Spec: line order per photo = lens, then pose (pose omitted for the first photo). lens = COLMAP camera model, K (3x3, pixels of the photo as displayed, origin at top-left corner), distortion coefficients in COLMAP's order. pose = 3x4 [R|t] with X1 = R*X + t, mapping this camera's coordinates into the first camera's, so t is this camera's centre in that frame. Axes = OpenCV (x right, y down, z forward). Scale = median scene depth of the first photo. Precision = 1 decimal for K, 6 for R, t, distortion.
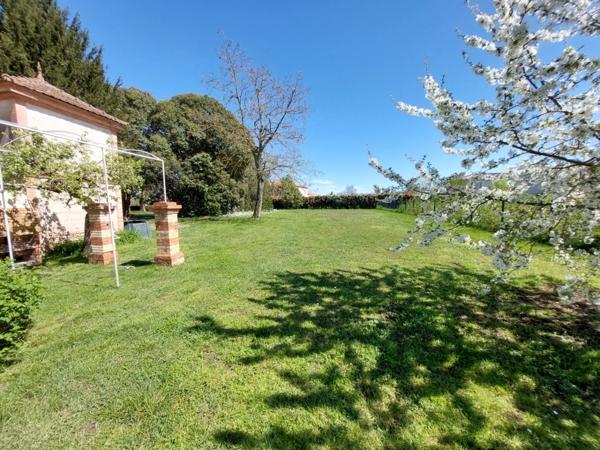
lens RADIAL K [[240.4, 0, 299.8], [0, 240.4, 228.4], [0, 0, 1]] dist [-0.011622, 0.000521]
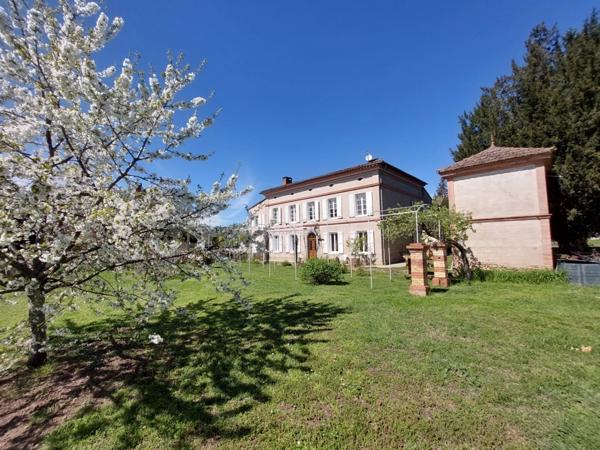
lens RADIAL K [[240.4, 0, 299.8], [0, 240.4, 228.4], [0, 0, 1]] dist [-0.011622, 0.000521]
pose [[-0.602702, -0.015842, -0.797809, 0.958710], [-0.056435, 0.998146, 0.022813, -0.209447], [0.795968, 0.058774, -0.602479, 1.457999]]
